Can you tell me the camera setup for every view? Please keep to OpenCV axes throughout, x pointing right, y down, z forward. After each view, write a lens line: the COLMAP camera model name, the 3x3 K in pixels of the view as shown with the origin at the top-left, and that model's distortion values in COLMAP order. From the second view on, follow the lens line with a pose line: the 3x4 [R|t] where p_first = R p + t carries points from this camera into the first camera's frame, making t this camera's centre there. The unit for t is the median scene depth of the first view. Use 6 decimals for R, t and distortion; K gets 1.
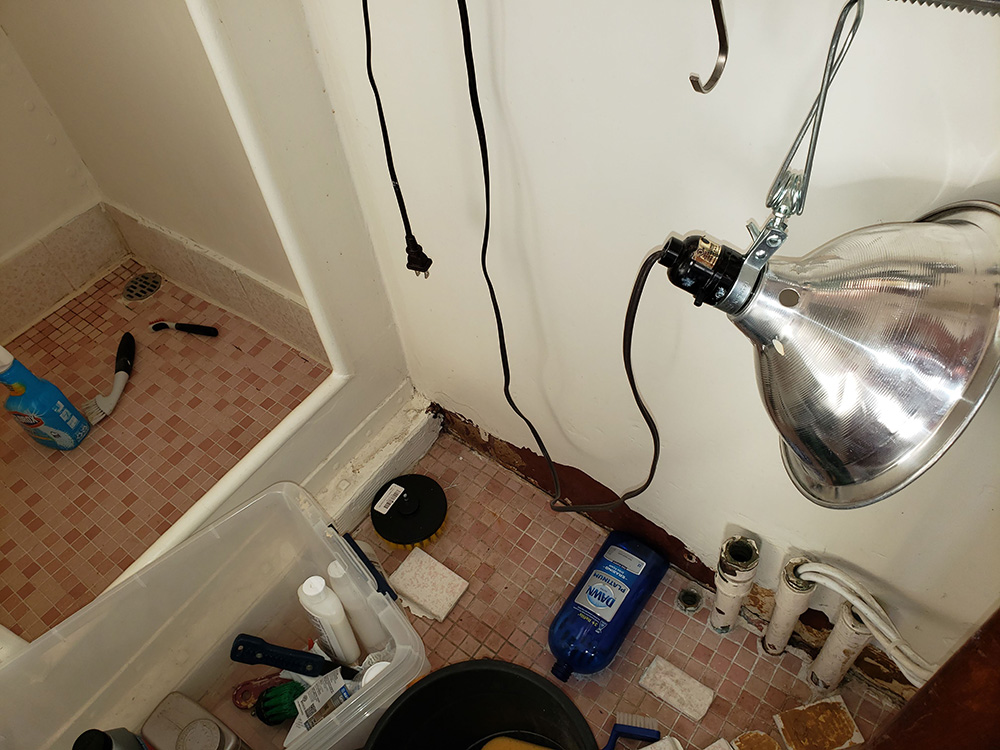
lens RADIAL K [[784.3, 0, 499.0], [0, 784.3, 380.9], [0, 0, 1]] dist [0.015302, 0.015444]
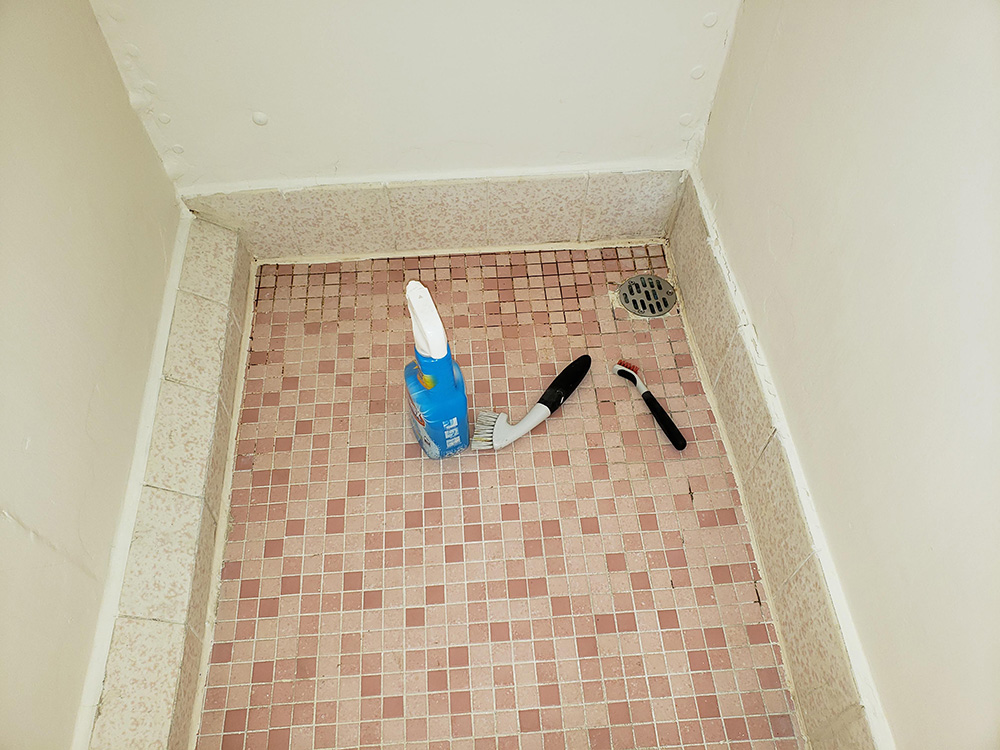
lens RADIAL K [[784.3, 0, 498.3], [0, 784.3, 370.2], [0, 0, 1]] dist [0.015302, 0.015444]
pose [[0.667340, 0.673281, -0.318355, -0.295543], [-0.619966, 0.739073, 0.263465, -0.188187], [0.412673, 0.021549, 0.910624, 0.327184]]
